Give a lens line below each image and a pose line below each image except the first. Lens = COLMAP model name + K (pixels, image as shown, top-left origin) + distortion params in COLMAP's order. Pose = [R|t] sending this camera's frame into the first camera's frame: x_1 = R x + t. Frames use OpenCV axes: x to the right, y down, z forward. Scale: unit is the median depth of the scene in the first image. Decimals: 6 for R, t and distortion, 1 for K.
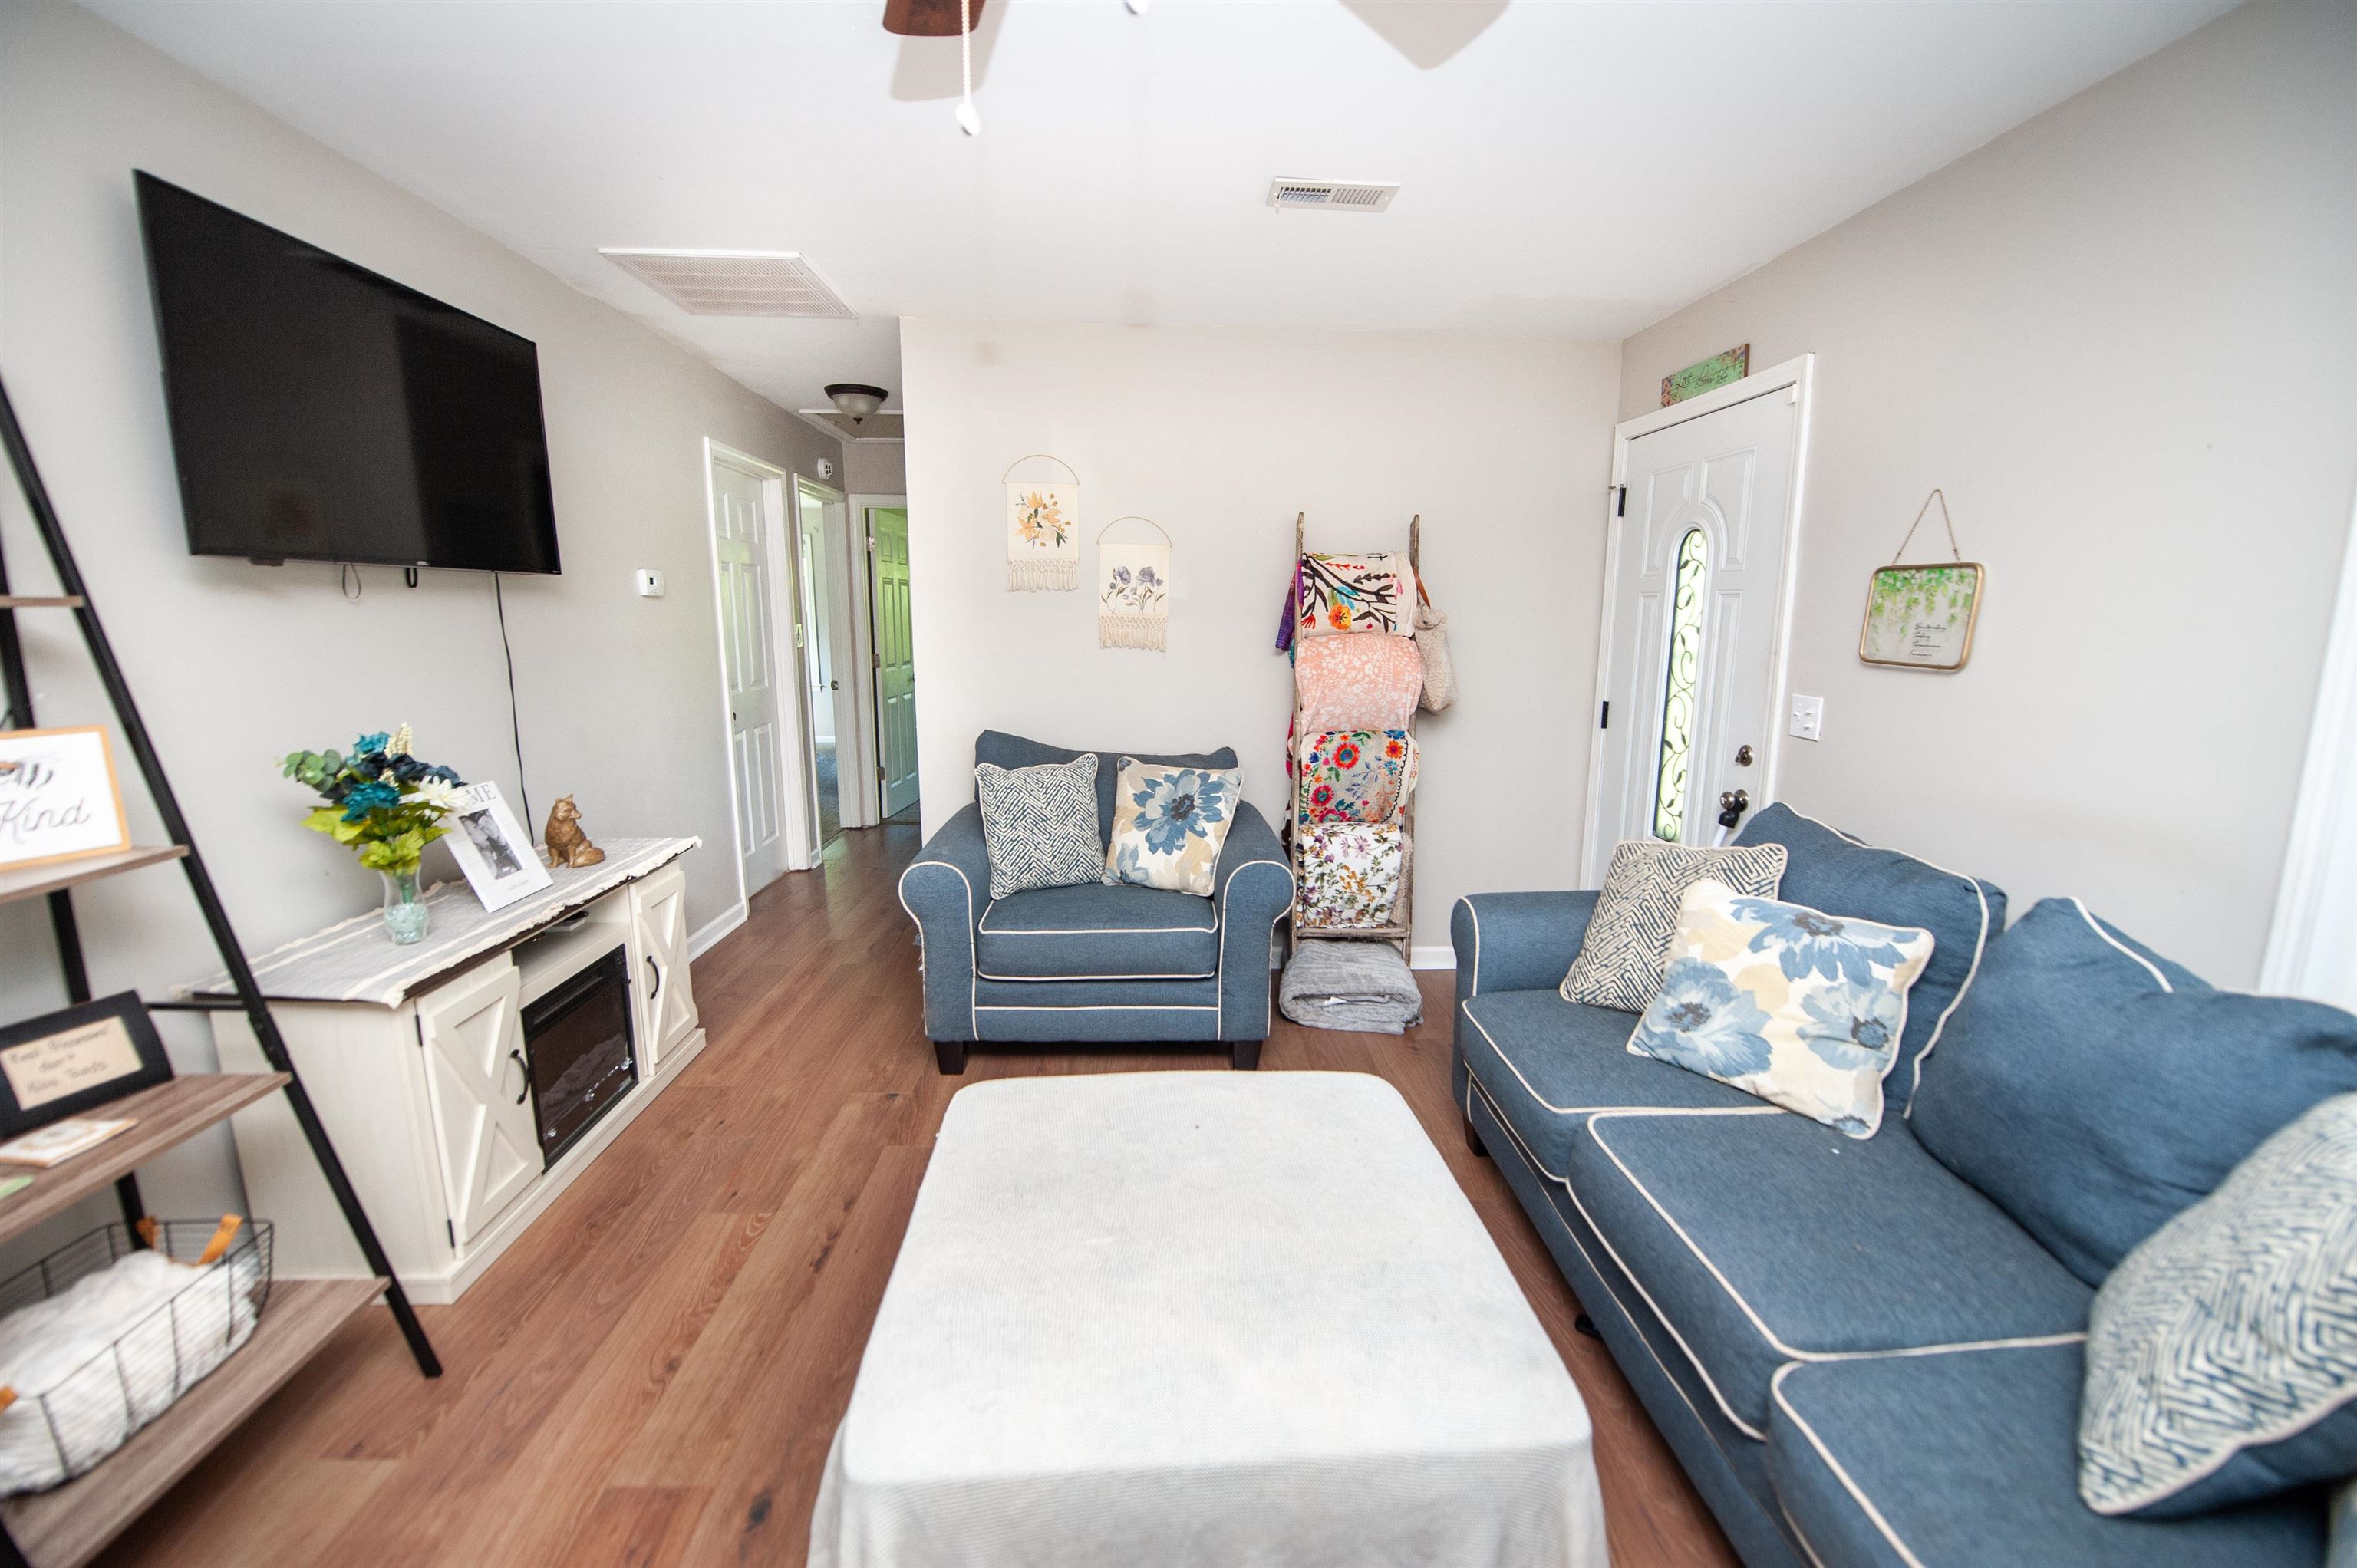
lens RADIAL K [[932.9, 0, 1178.5], [0, 932.9, 784.0], [0, 0, 1]] dist [-0.011735, -0.004203]
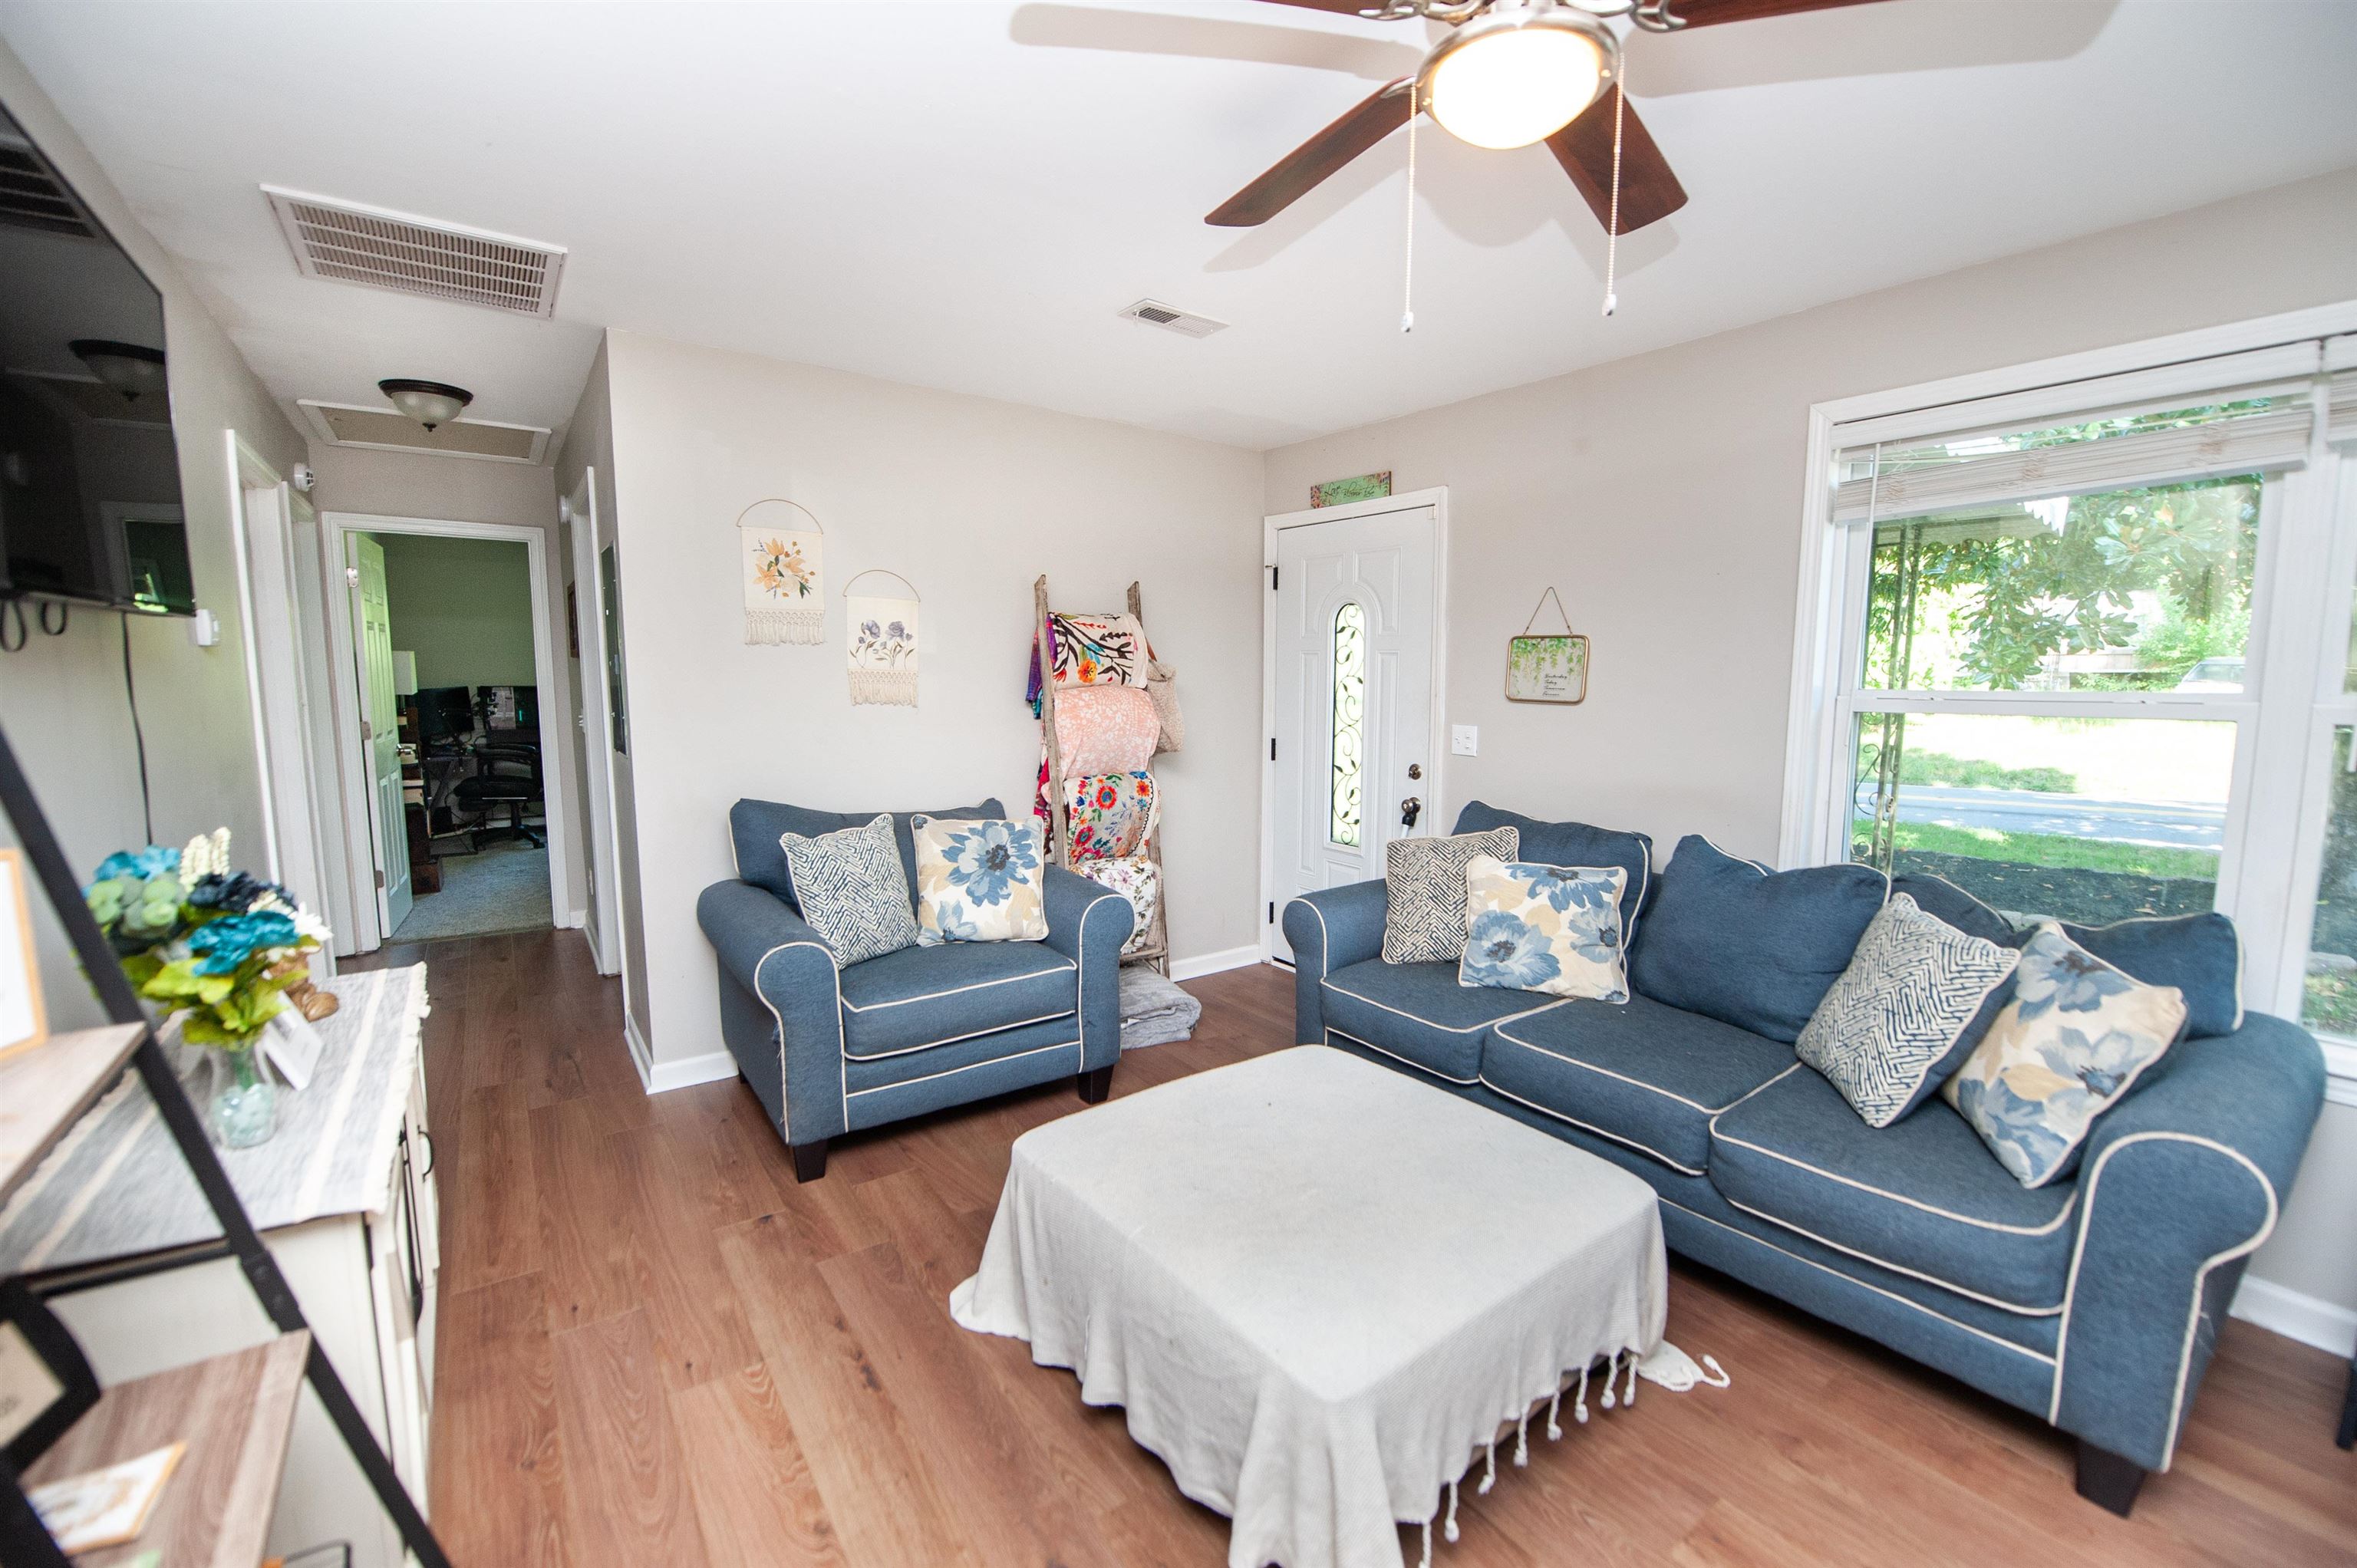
lens RADIAL K [[965.5, 0, 1171.3], [0, 965.5, 785.5], [0, 0, 1]] dist [-0.011120, -0.005311]
pose [[0.840441, -0.067792, 0.537646, -0.405500], [0.098041, 0.994793, -0.027821, -0.005686], [-0.532960, 0.076093, 0.842712, 0.006962]]
